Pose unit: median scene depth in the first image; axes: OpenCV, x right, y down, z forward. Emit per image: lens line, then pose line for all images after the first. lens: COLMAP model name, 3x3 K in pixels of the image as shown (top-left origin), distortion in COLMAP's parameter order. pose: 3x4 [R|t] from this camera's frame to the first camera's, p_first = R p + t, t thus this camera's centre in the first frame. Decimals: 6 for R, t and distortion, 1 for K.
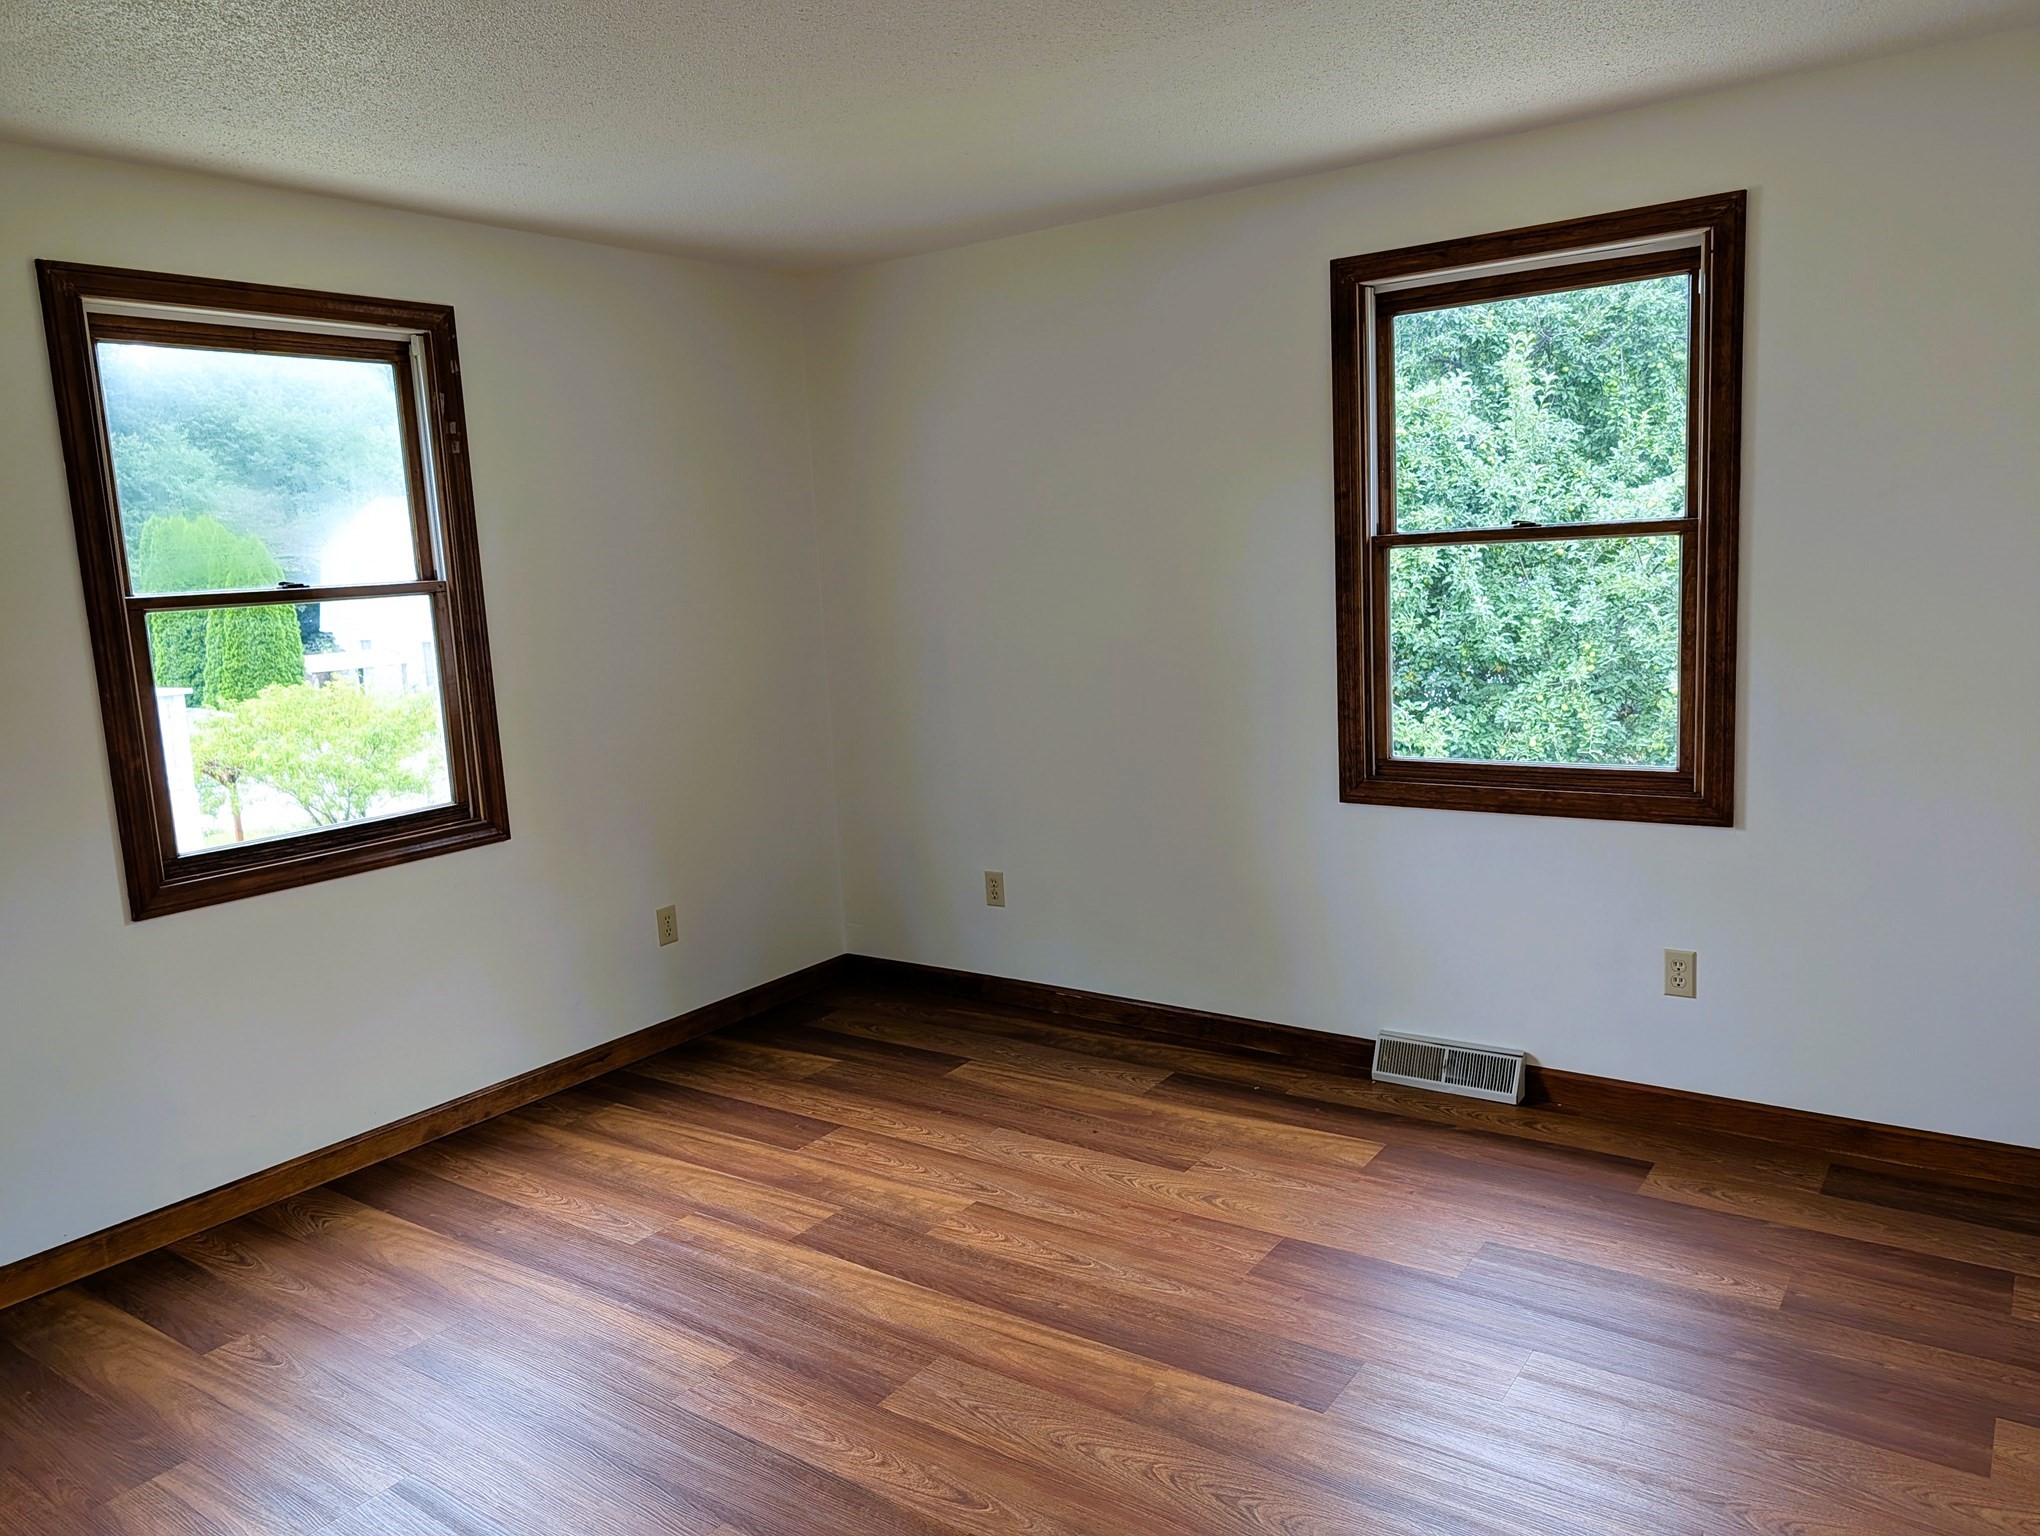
lens RADIAL K [[1572.8, 0, 1021.7], [0, 1572.8, 726.5], [0, 0, 1]] dist [0.062877, 0.000865]
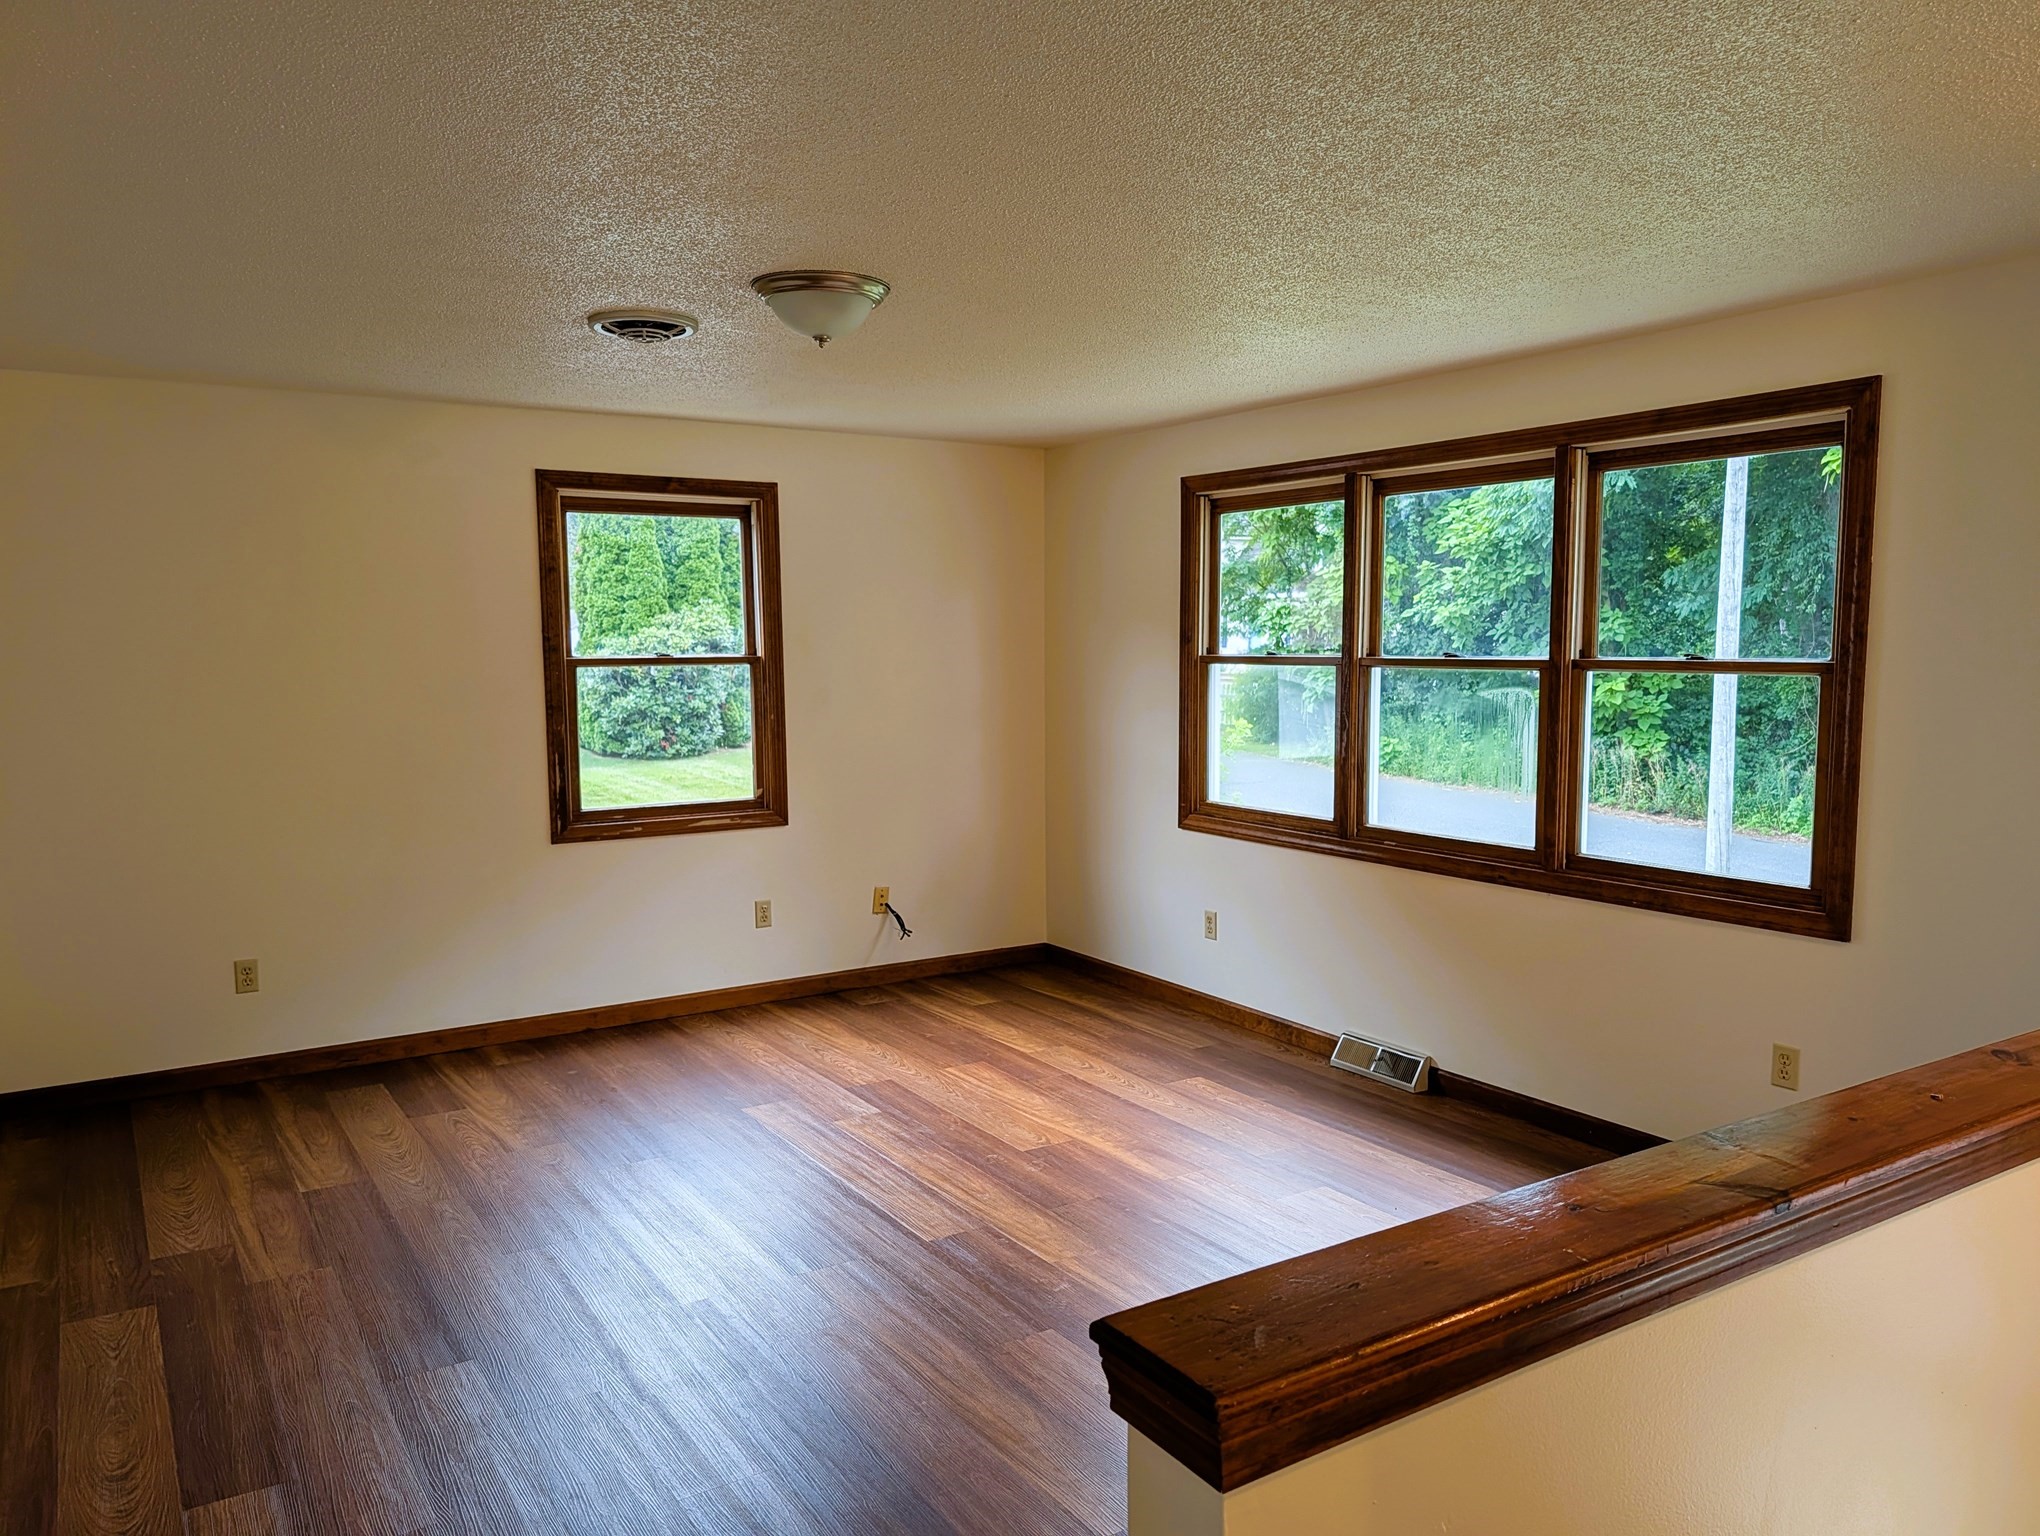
lens RADIAL K [[1461.6, 0, 1036.5], [0, 1461.6, 770.6], [0, 0, 1]] dist [-0.009252, 0.003685]
pose [[0.931024, 0.080437, -0.355984, 0.426337], [-0.087420, 0.996165, -0.003543, 0.002235], [0.354334, 0.034419, 0.934485, -0.255799]]
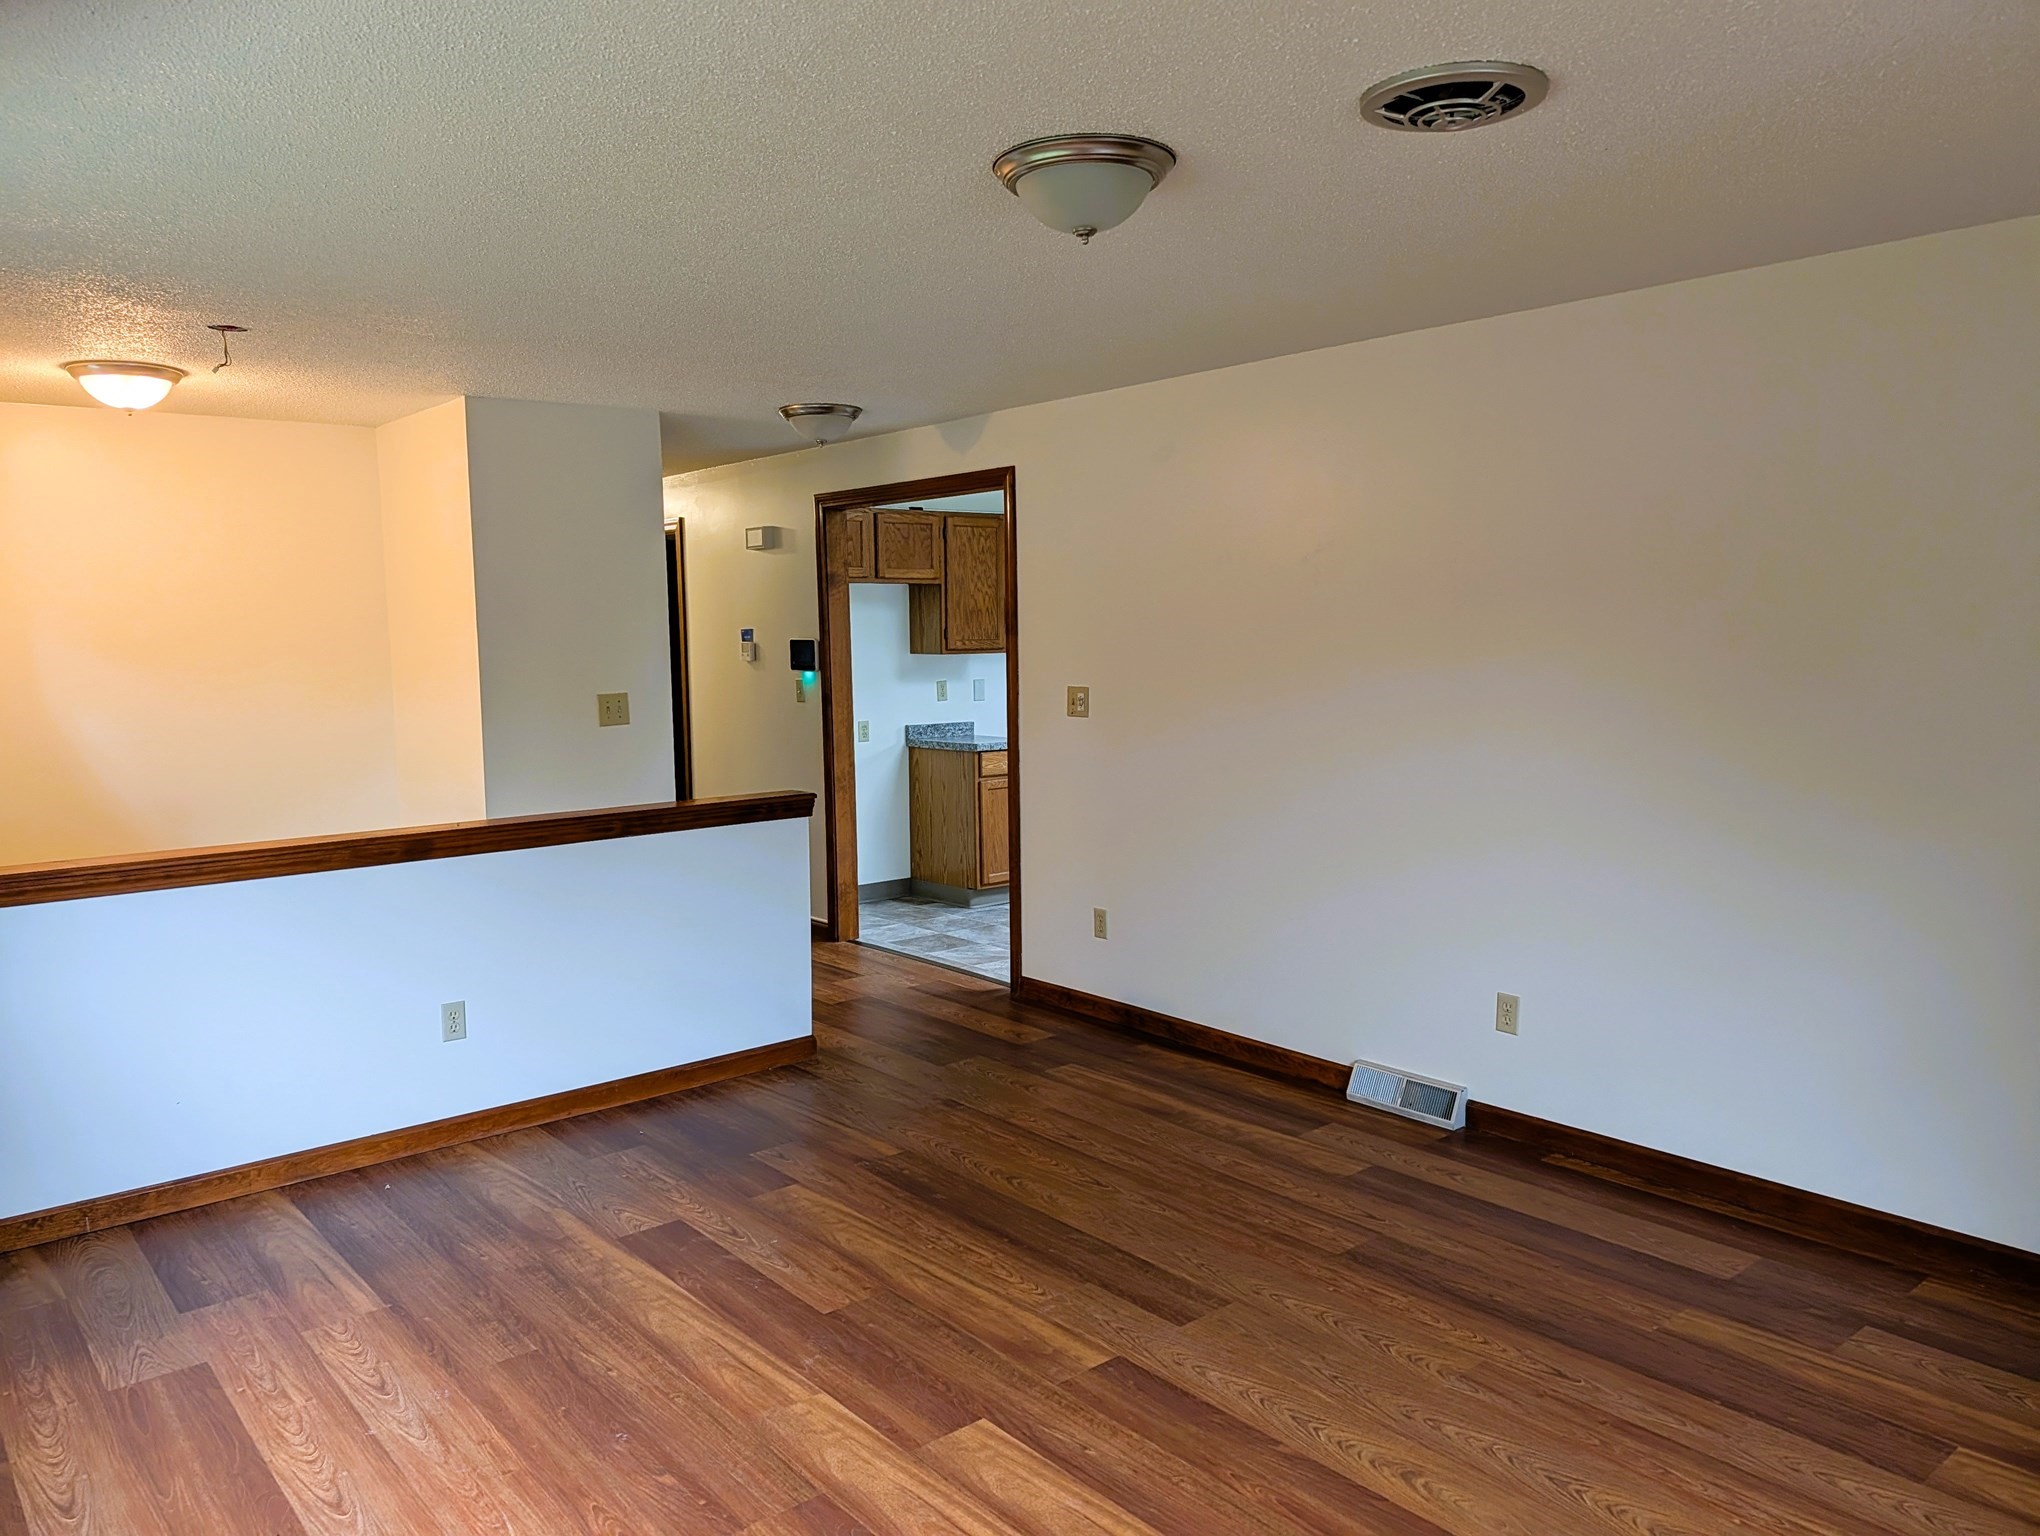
lens RADIAL K [[1453.0, 0, 1020.0], [0, 1453.0, 768.0], [0, 0, 1]] dist [-0.000423, 0.000048]
pose [[-0.968182, 0.039334, 0.247136, -0.142963], [0.092994, 0.973401, 0.209388, -0.149702], [-0.232326, 0.225708, -0.946087, 1.176266]]
